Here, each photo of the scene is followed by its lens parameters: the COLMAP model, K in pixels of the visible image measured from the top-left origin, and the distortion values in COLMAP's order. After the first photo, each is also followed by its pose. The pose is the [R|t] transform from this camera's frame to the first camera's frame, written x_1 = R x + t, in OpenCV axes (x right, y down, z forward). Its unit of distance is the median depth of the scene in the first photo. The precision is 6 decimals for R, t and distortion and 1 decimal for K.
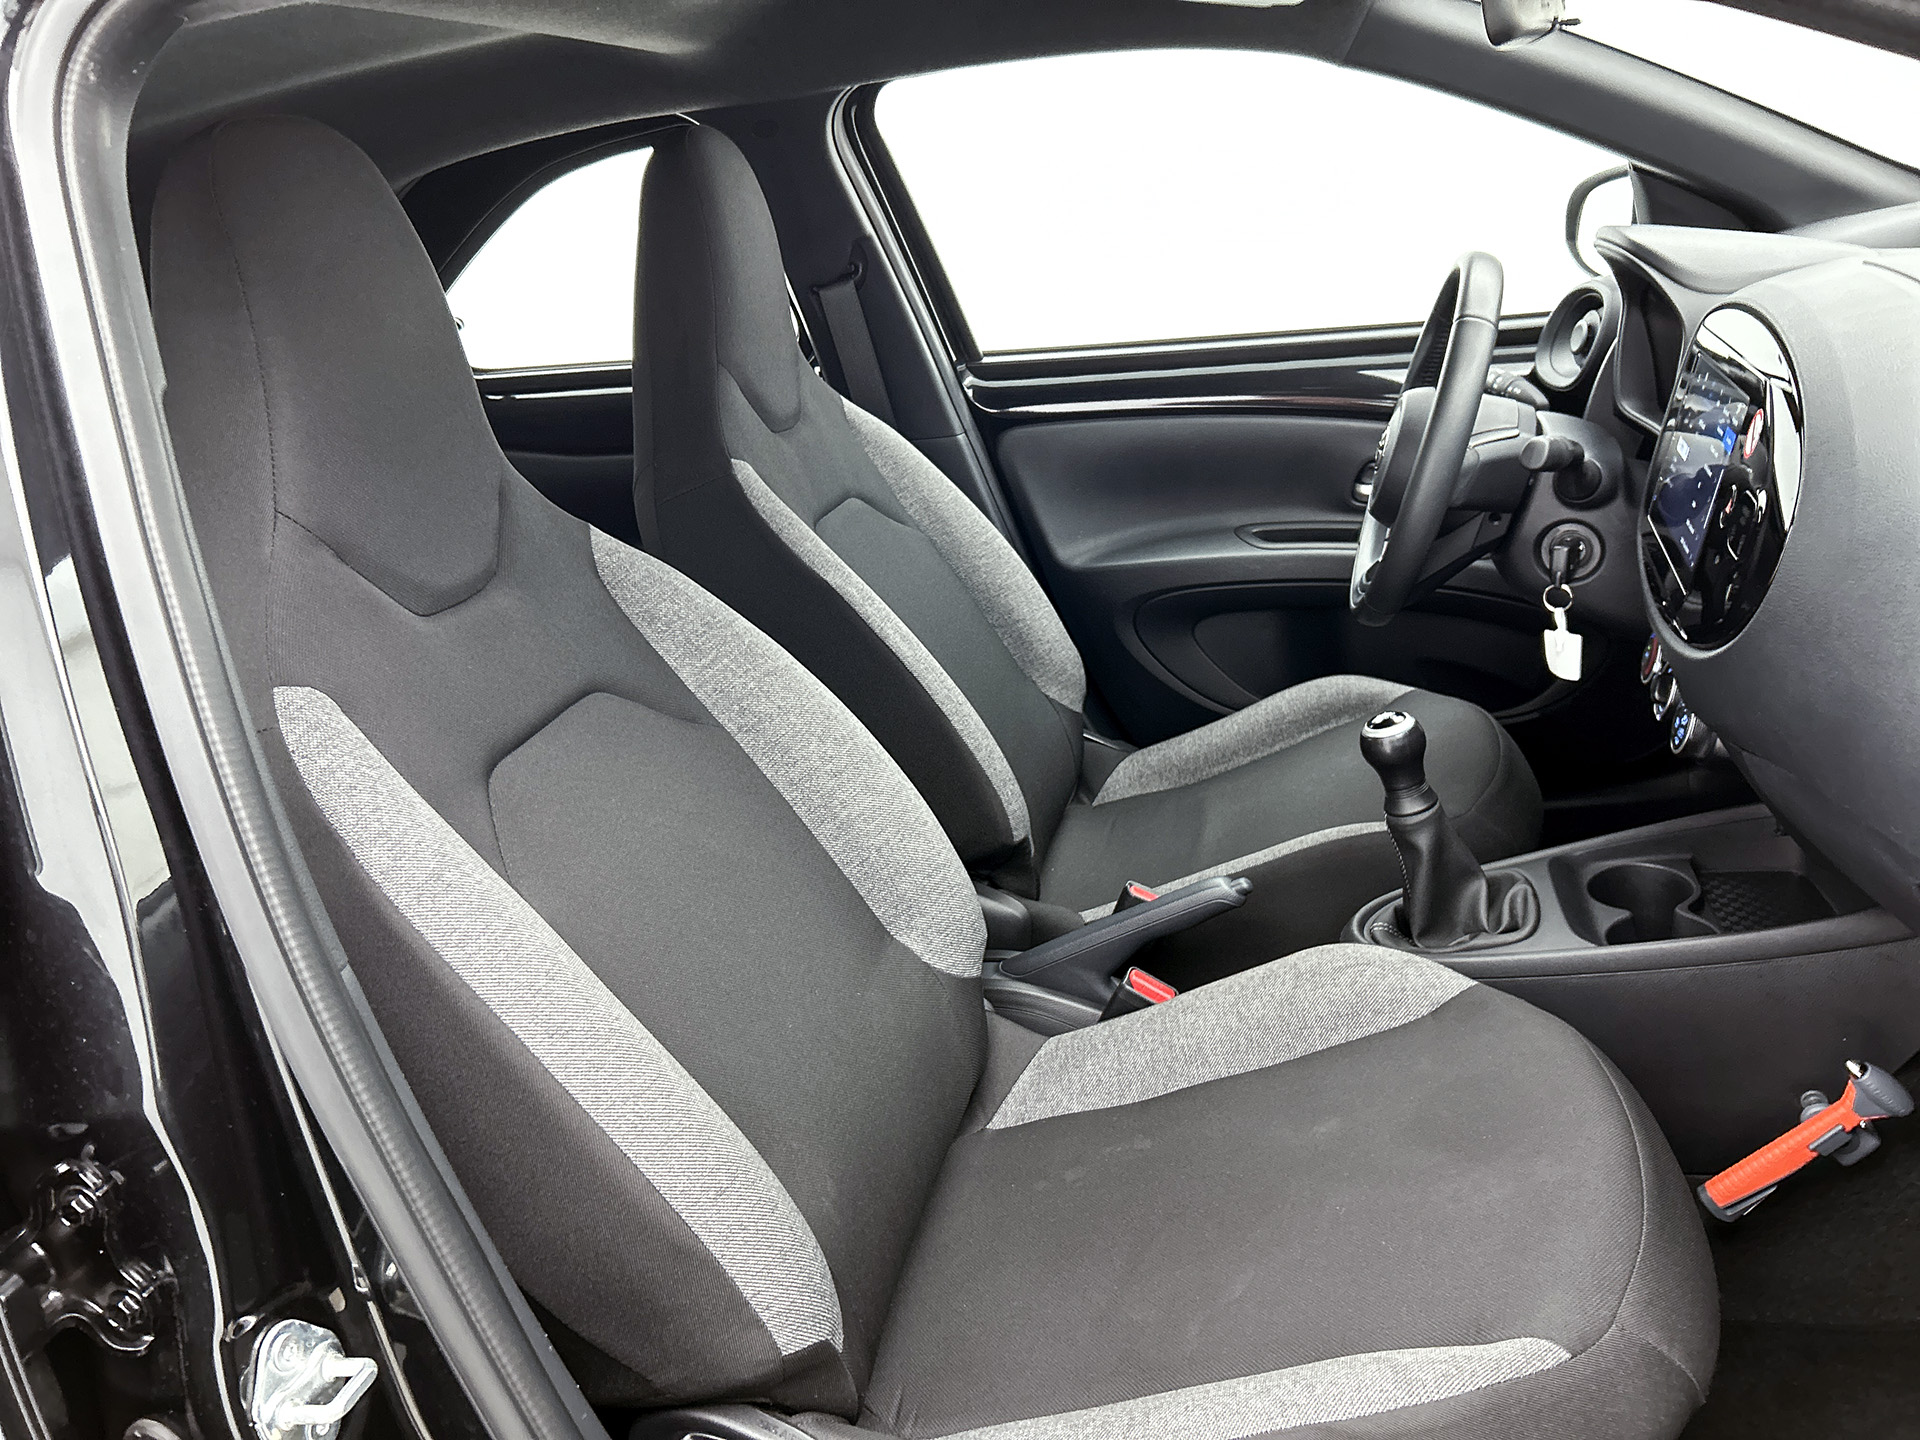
lens RADIAL K [[1431.2, 0, 960.0], [0, 1431.2, 720.0], [0, 0, 1]] dist [0.058919, -0.088698]
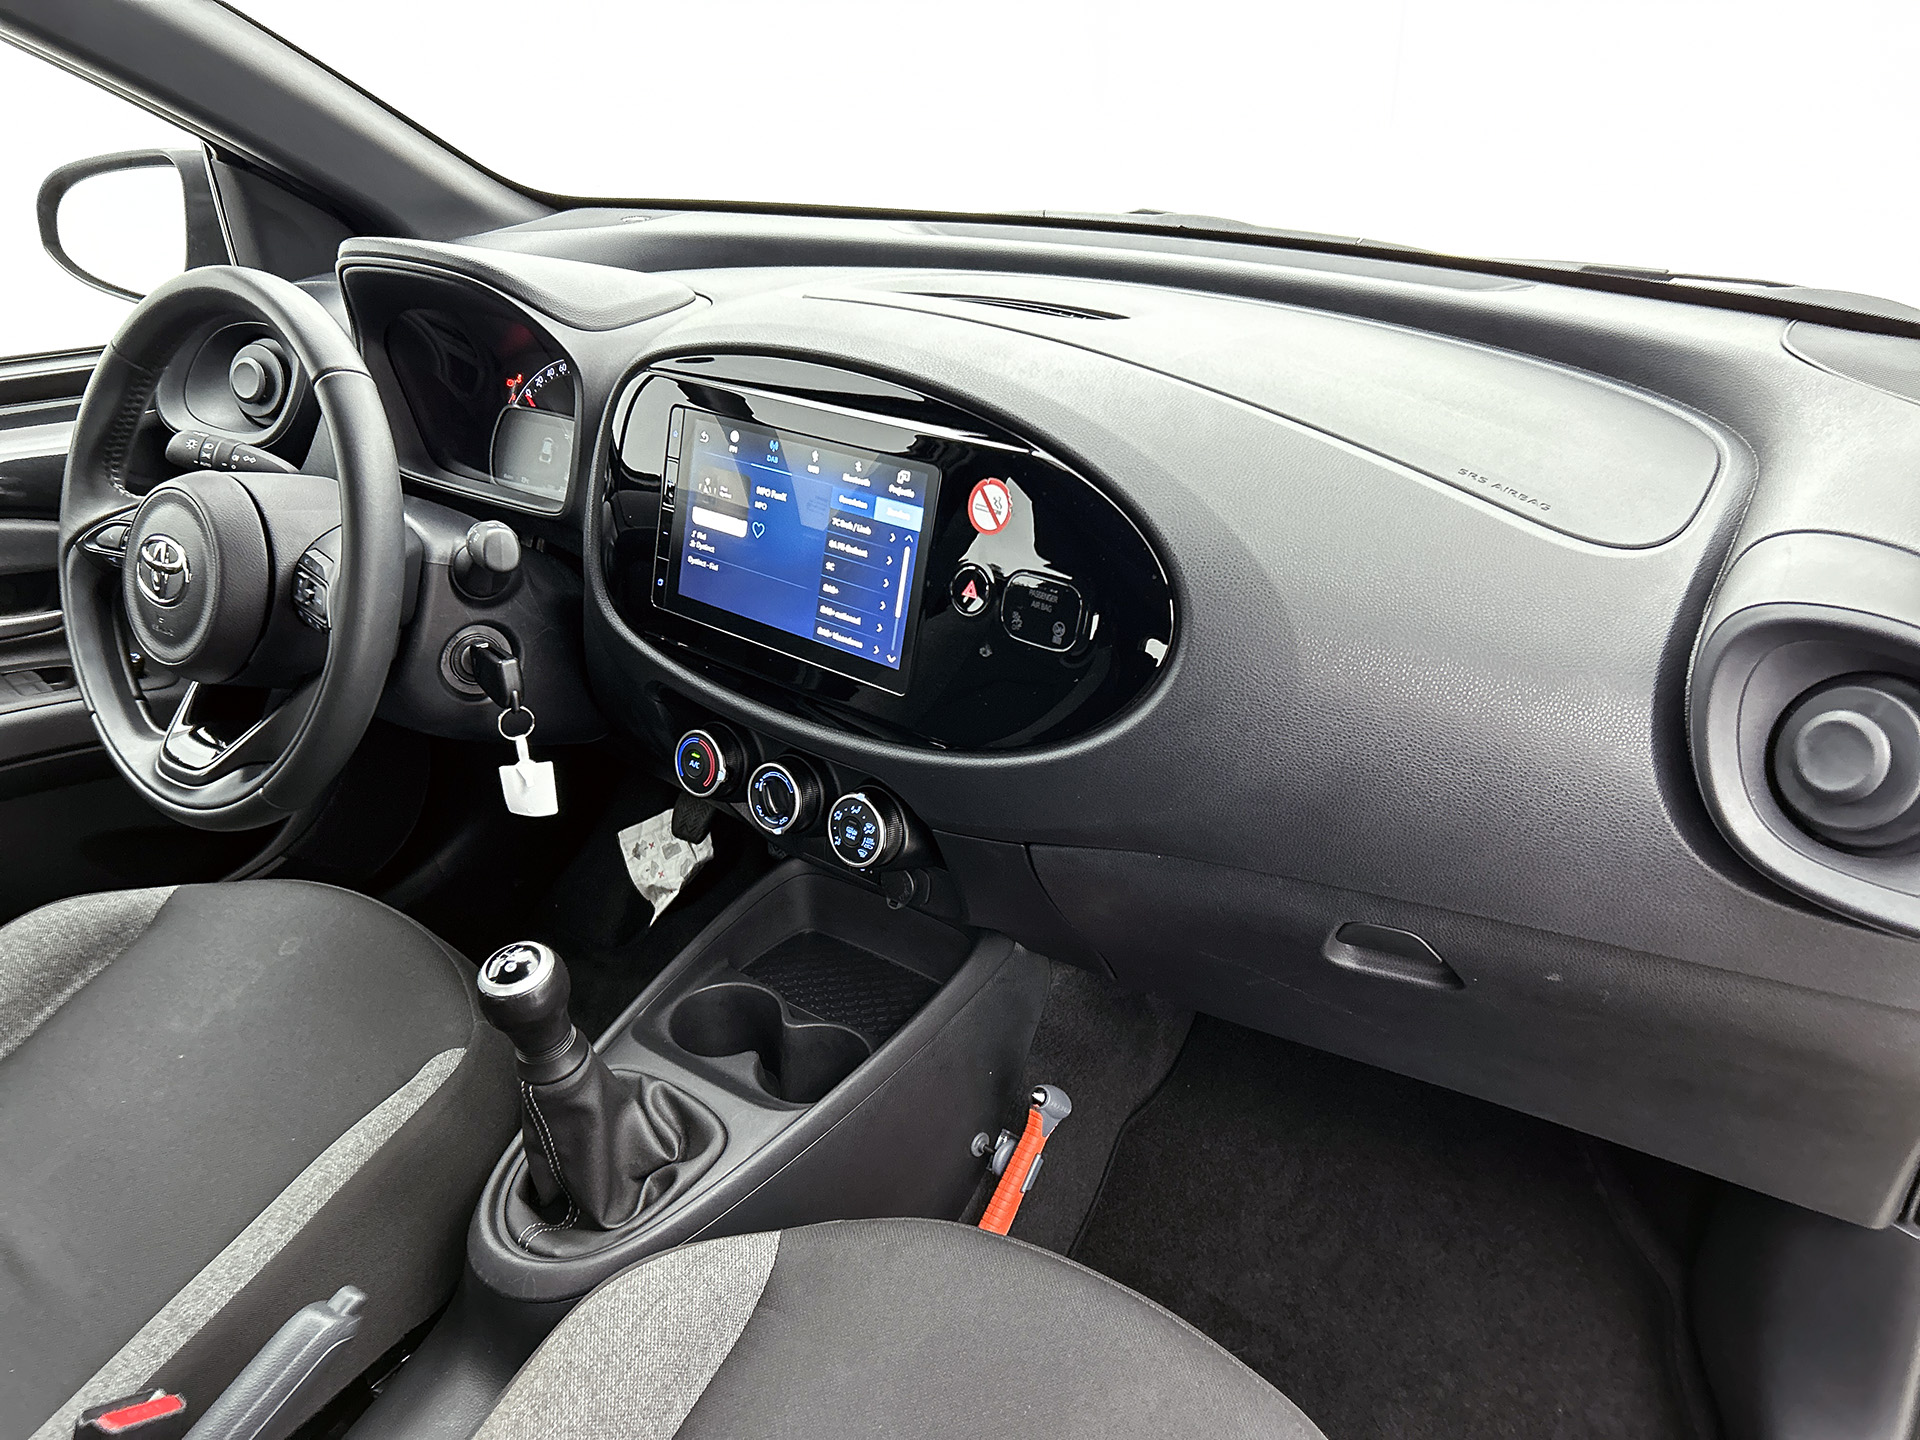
lens RADIAL K [[1431.2, 0, 960.0], [0, 1431.2, 720.0], [0, 0, 1]] dist [0.058919, -0.088698]
pose [[0.371660, -0.261458, 0.890791, -0.189029], [0.253838, 0.951578, 0.173392, -0.159870], [-0.892992, 0.161674, 0.420032, 0.456473]]
